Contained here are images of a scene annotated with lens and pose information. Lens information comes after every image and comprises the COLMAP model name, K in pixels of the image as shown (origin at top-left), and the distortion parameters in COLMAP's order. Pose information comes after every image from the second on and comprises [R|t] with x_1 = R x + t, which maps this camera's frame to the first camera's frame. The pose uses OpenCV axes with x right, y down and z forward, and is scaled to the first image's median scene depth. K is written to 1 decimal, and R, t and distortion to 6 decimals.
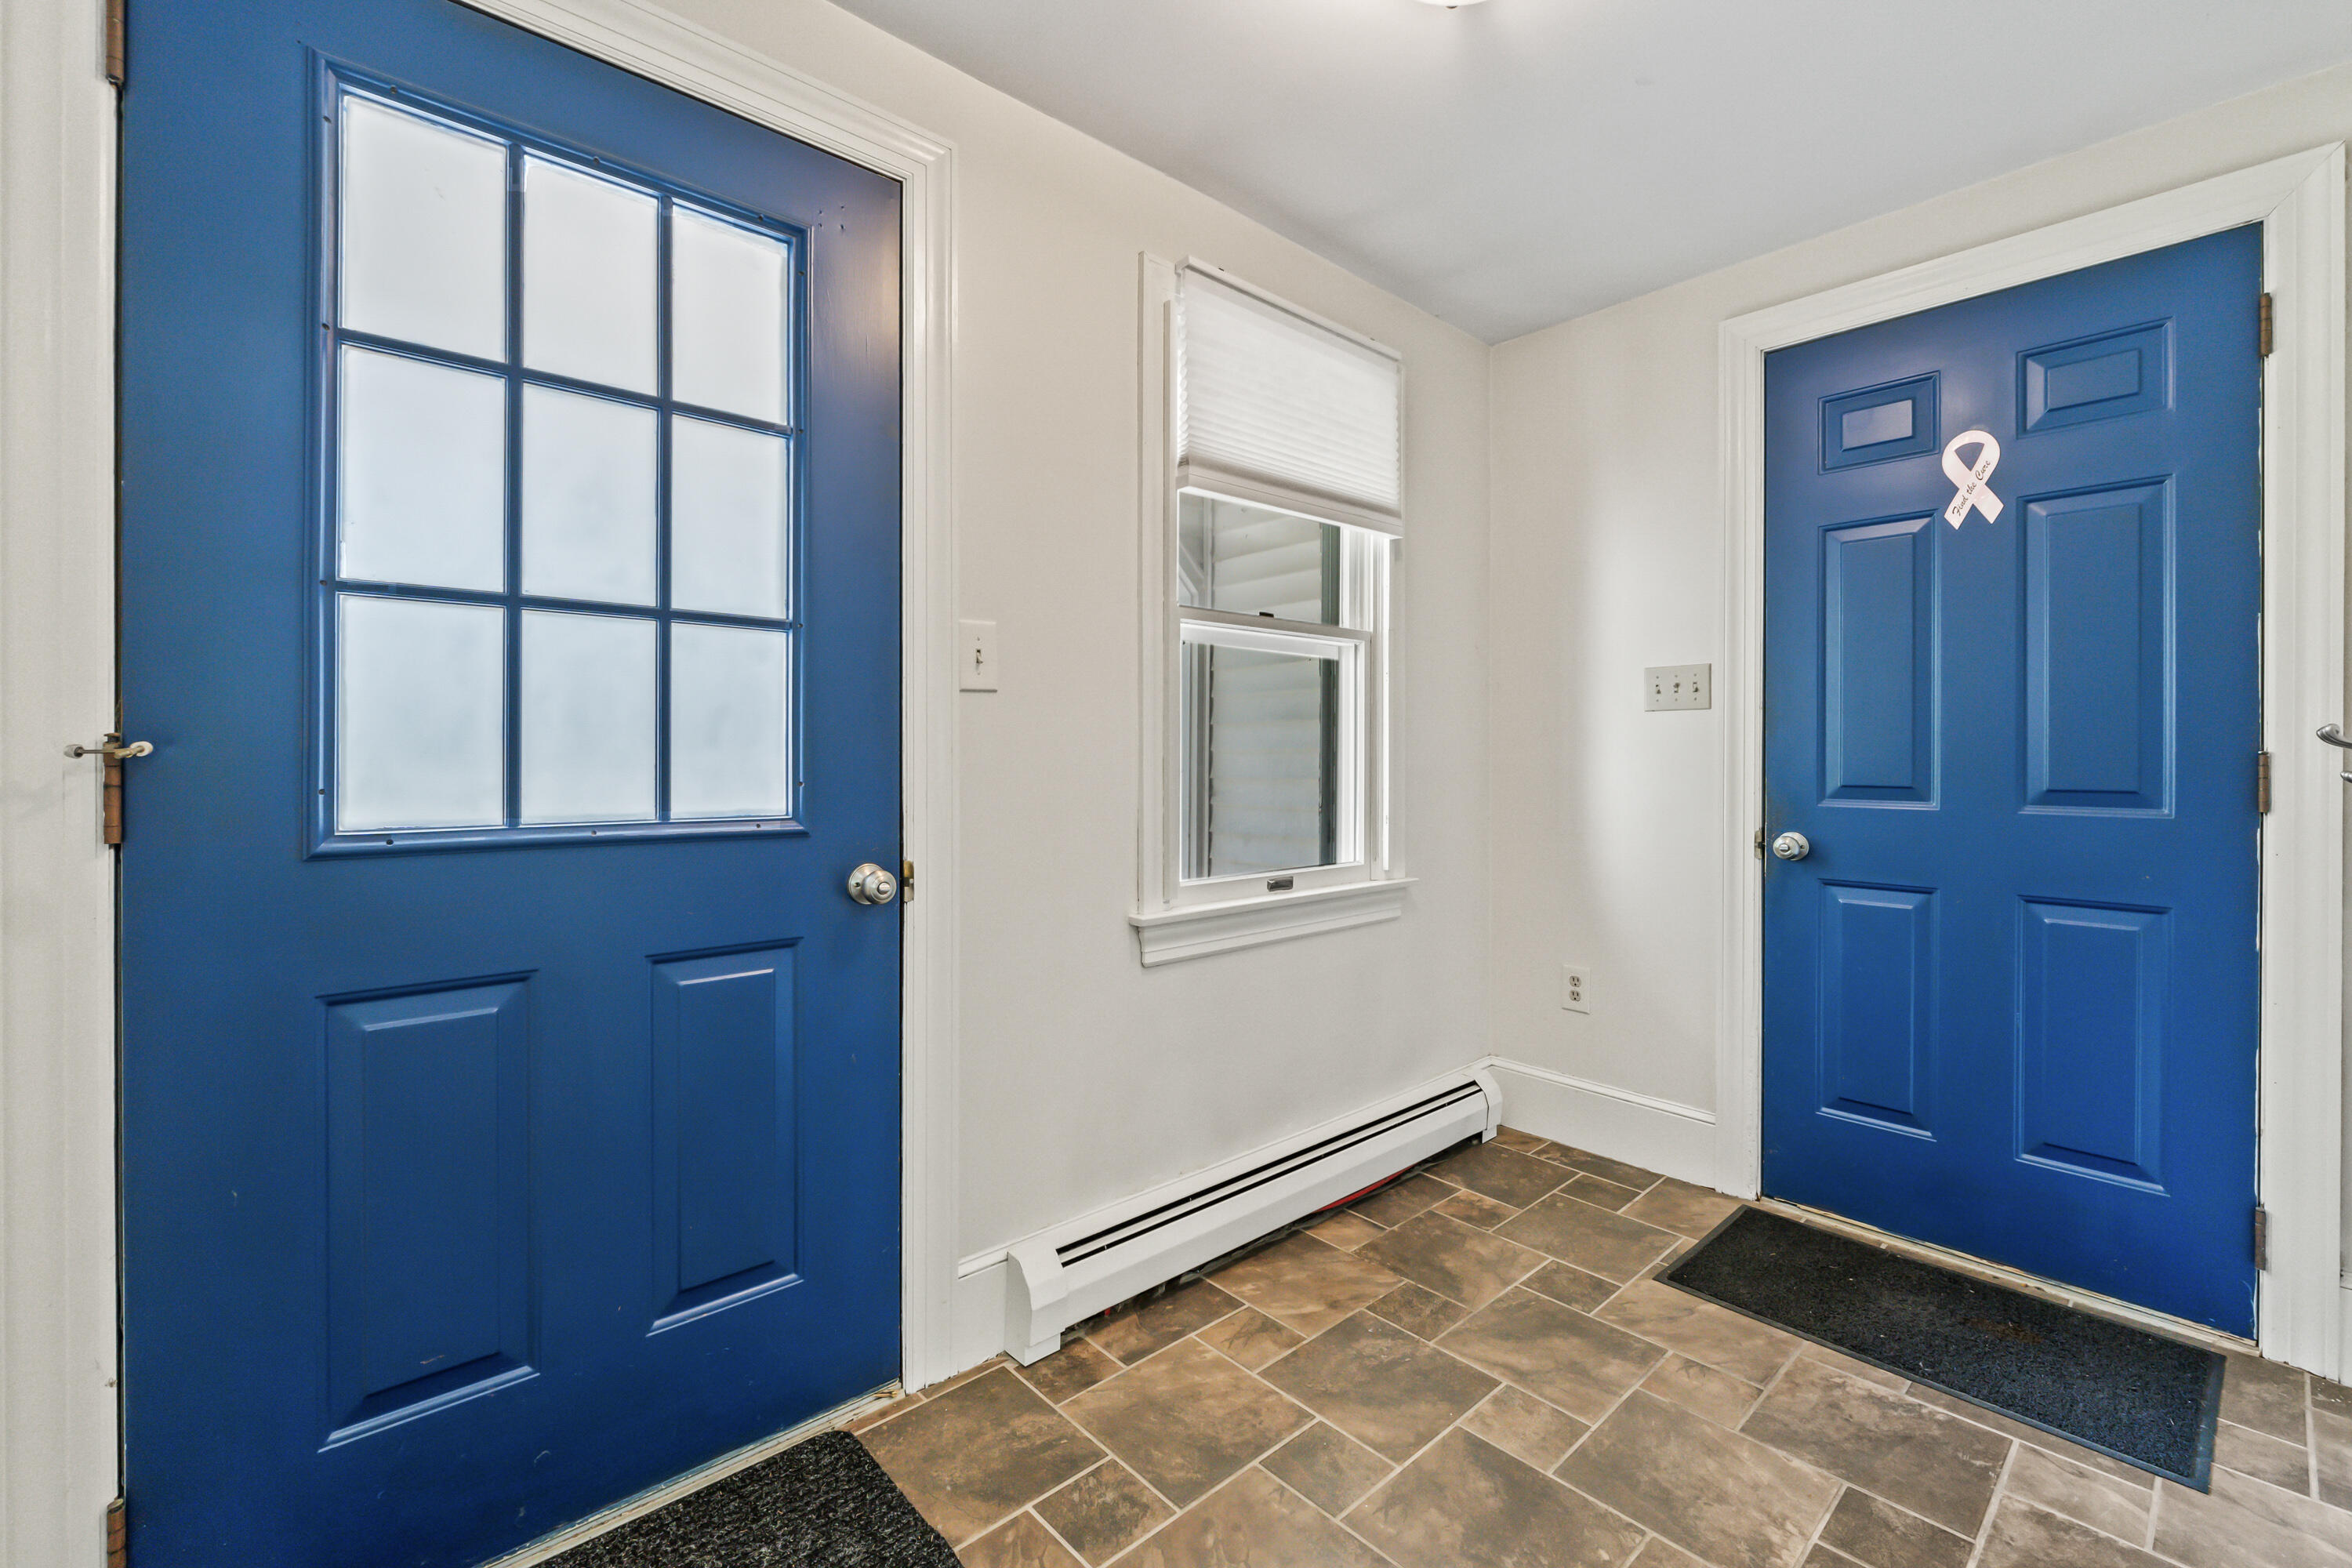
lens RADIAL K [[985.4, 0, 1175.6], [0, 985.4, 753.5], [0, 0, 1]] dist [-0.001528, -0.000112]
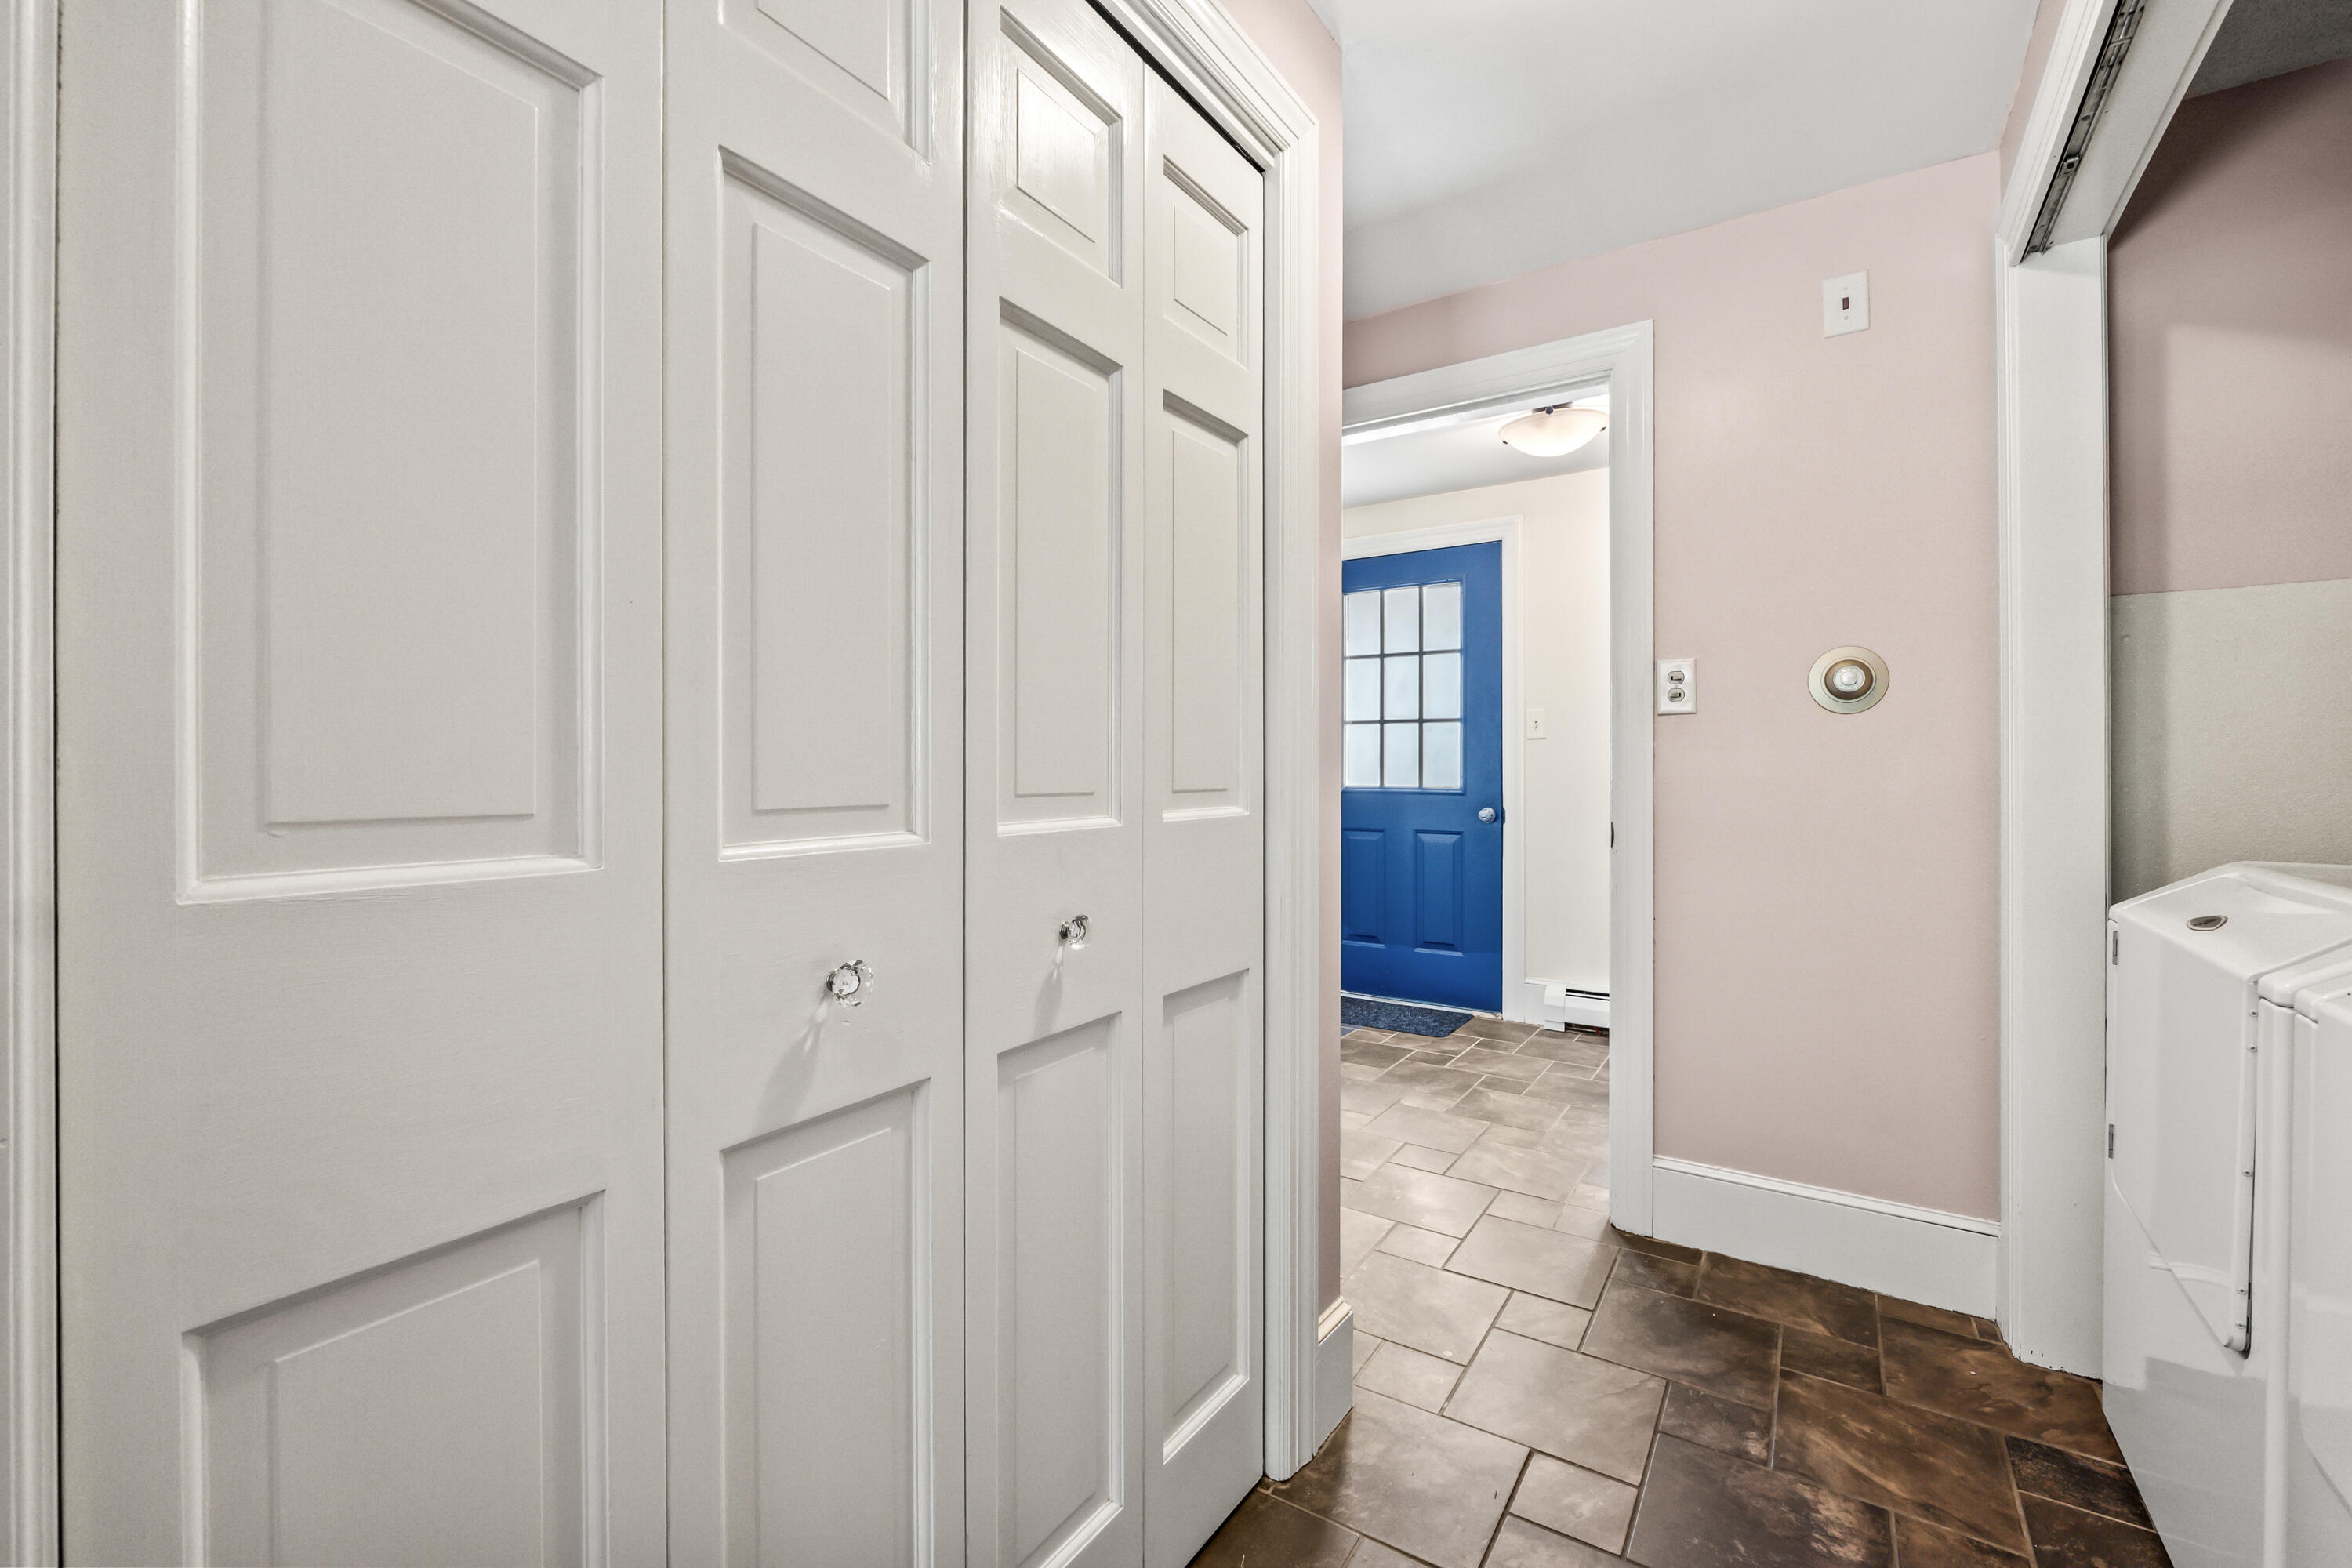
lens RADIAL K [[989.5, 0, 1179.9], [0, 989.5, 763.4], [0, 0, 1]] dist [-0.001074, -0.000077]
pose [[0.250268, -0.005724, -0.968160, 2.180167], [0.001768, 0.999984, -0.005455, 0.008147], [0.968175, -0.000347, 0.250274, -0.484315]]
